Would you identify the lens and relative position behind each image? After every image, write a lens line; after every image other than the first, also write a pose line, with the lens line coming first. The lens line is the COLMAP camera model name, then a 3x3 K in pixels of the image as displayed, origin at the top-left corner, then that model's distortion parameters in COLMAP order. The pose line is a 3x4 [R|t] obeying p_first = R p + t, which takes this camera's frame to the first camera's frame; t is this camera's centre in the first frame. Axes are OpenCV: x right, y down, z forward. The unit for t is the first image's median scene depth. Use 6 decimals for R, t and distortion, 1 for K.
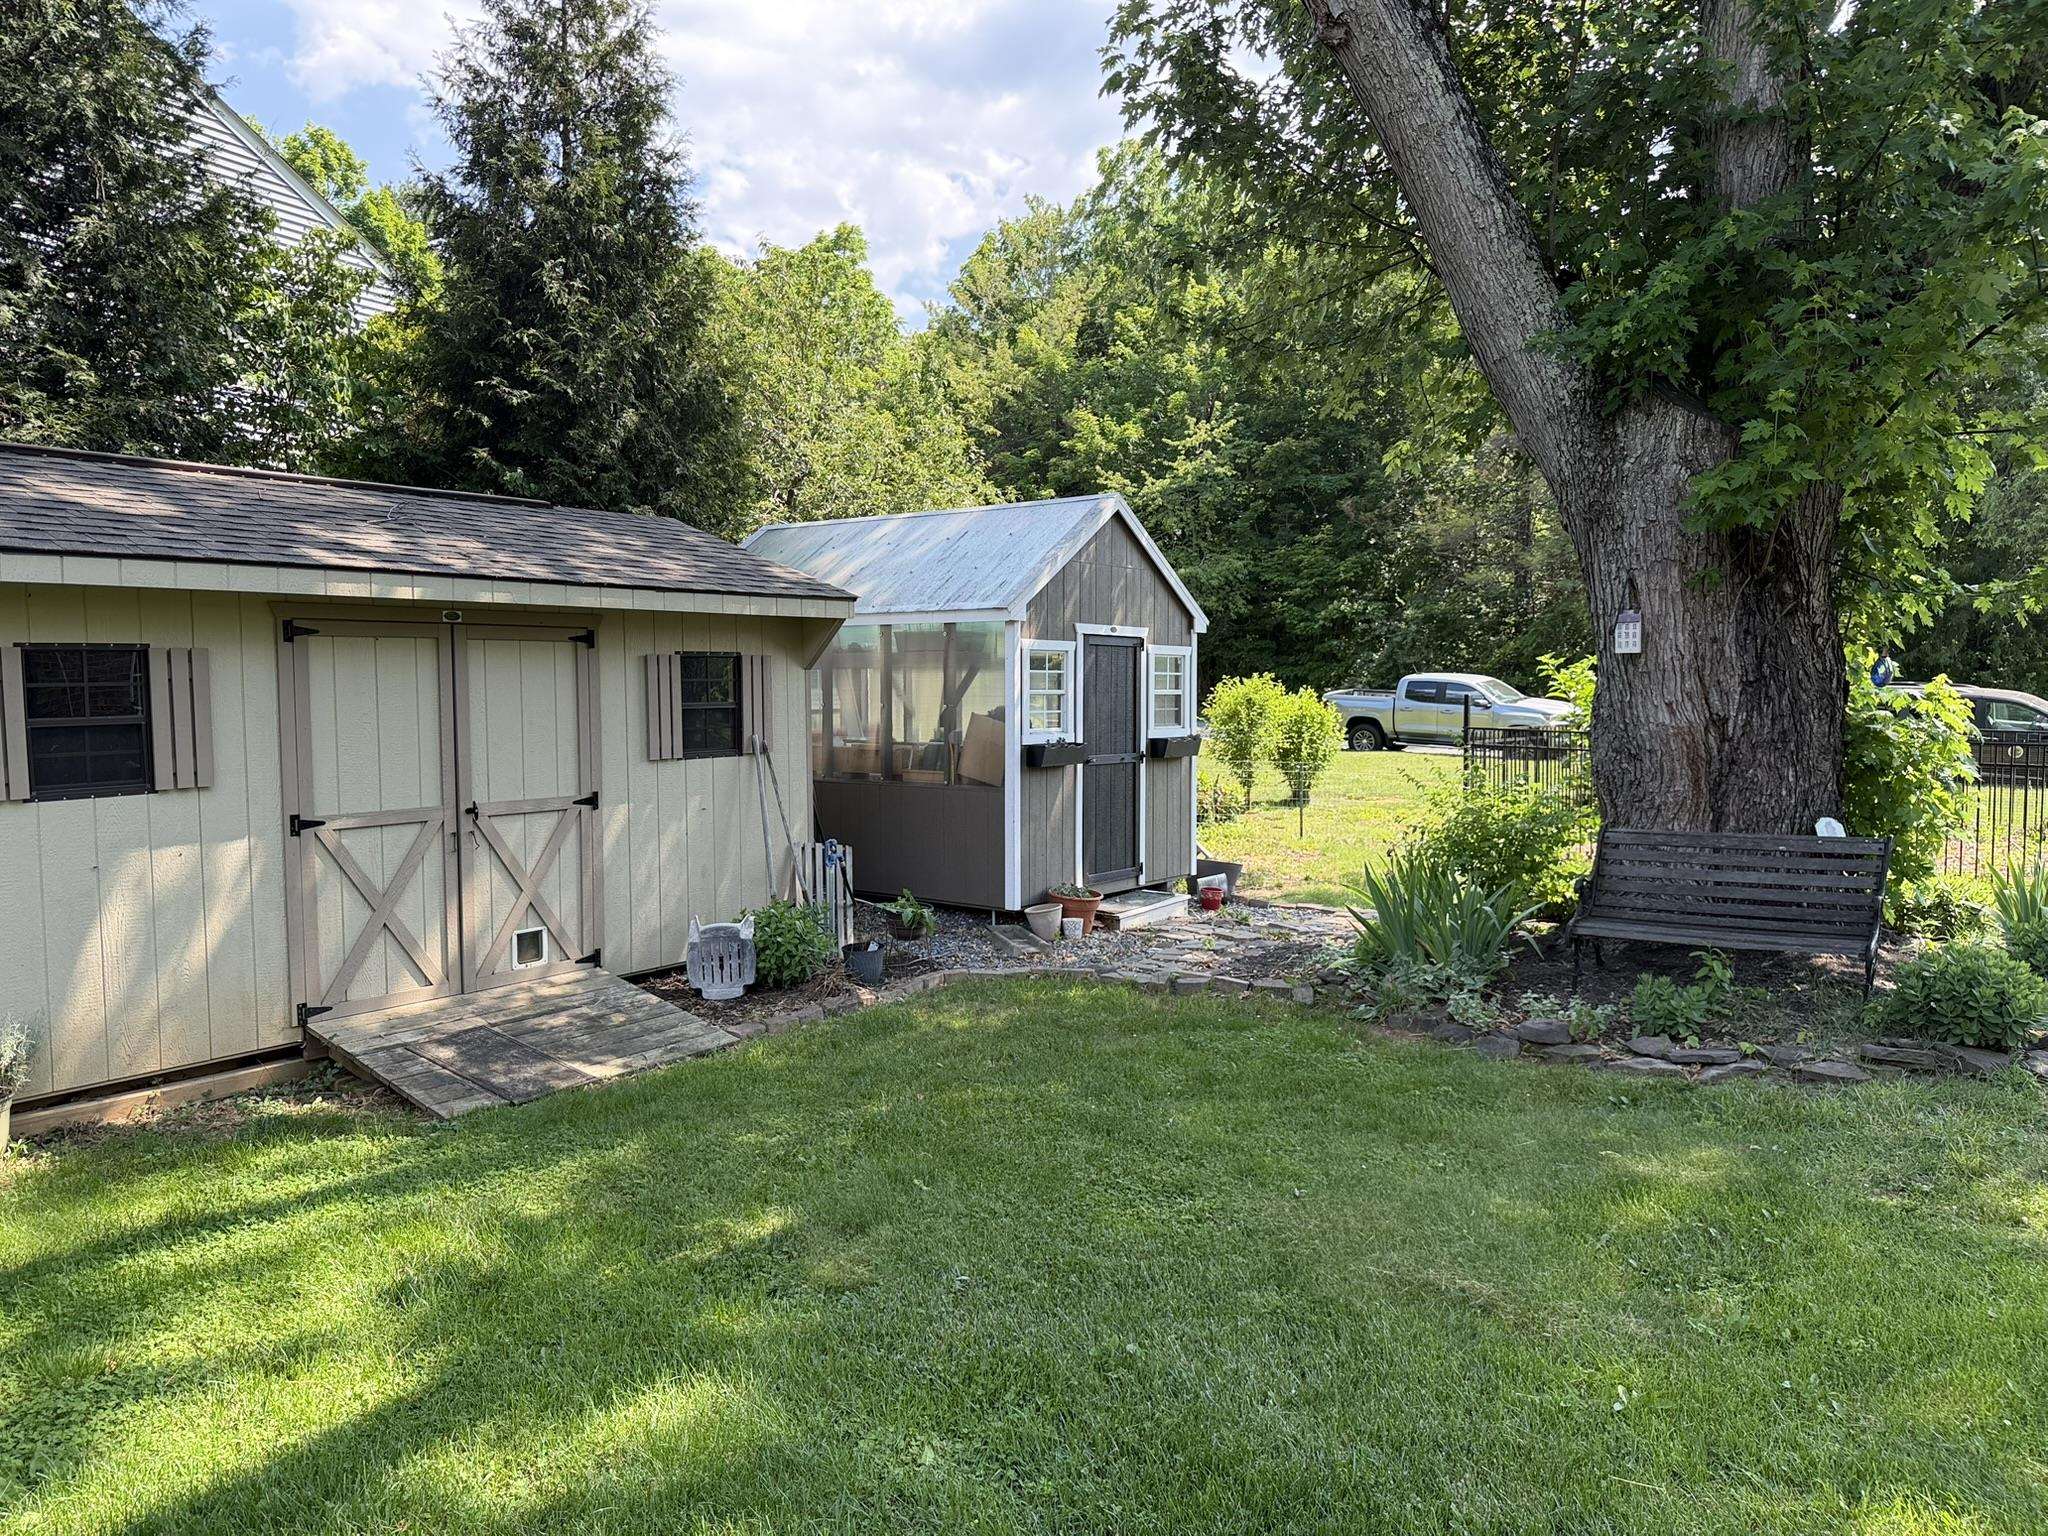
lens RADIAL K [[1375.8, 0, 1024.0], [0, 1375.8, 768.0], [0, 0, 1]] dist [0.131102, -0.181480]
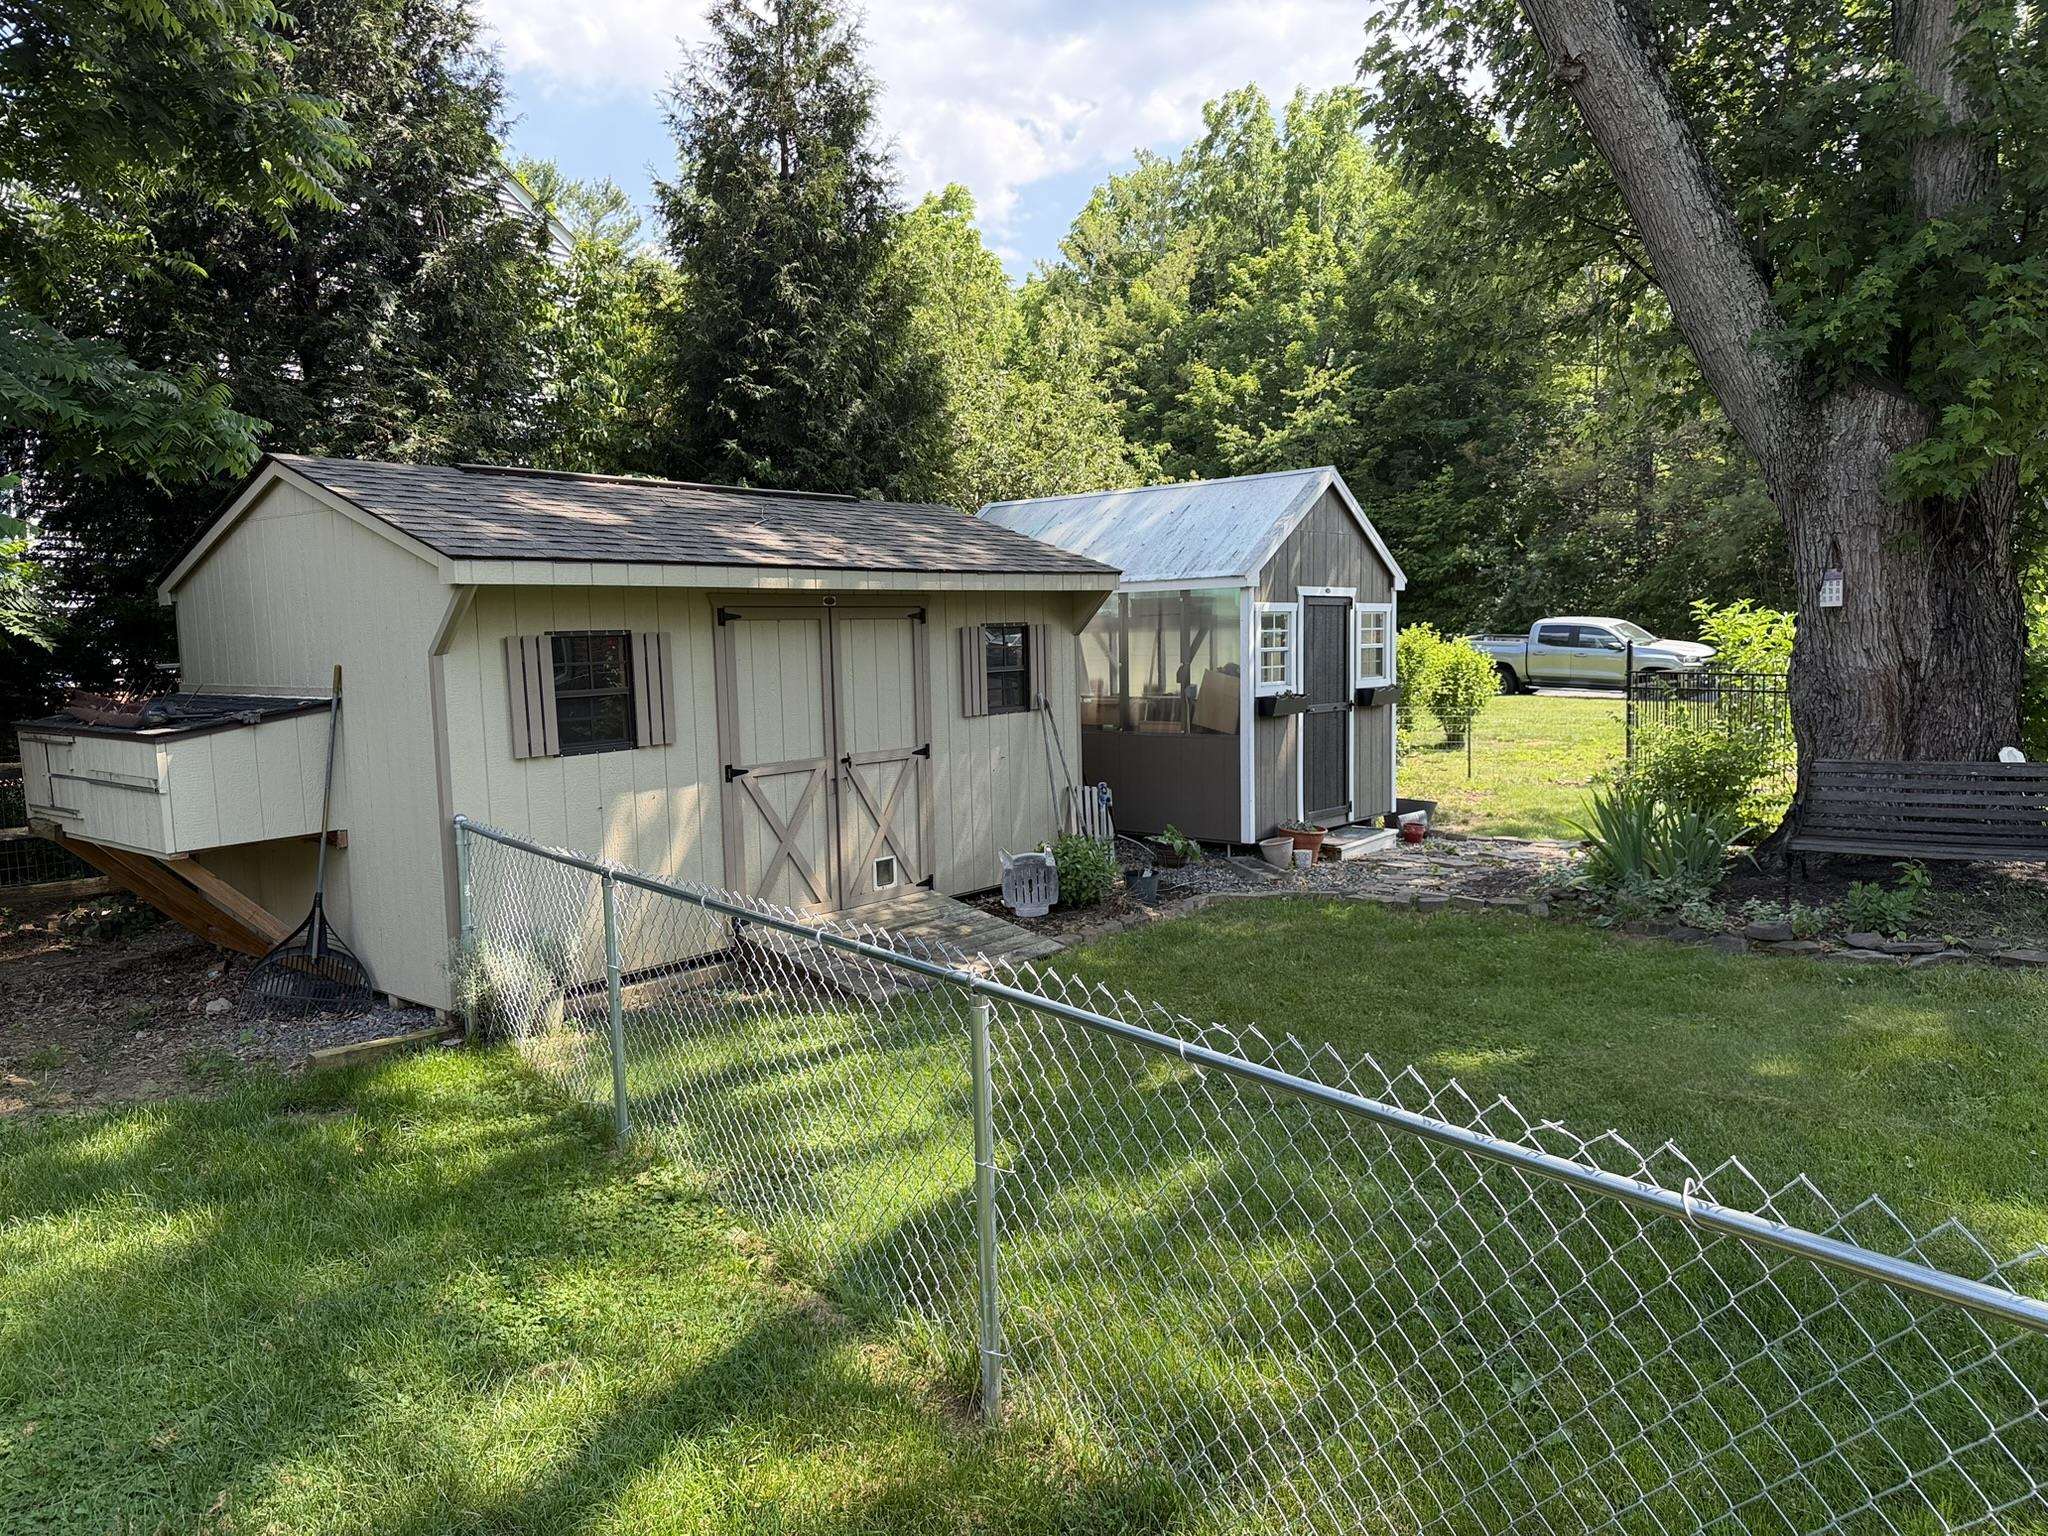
lens RADIAL K [[1399.4, 0, 1024.0], [0, 1399.4, 768.0], [0, 0, 1]] dist [0.092260, -0.095130]
pose [[0.998572, -0.016165, -0.050928, -0.160770], [0.017918, 0.999255, 0.034171, -0.001572], [0.050338, -0.035034, 0.998118, -0.190243]]
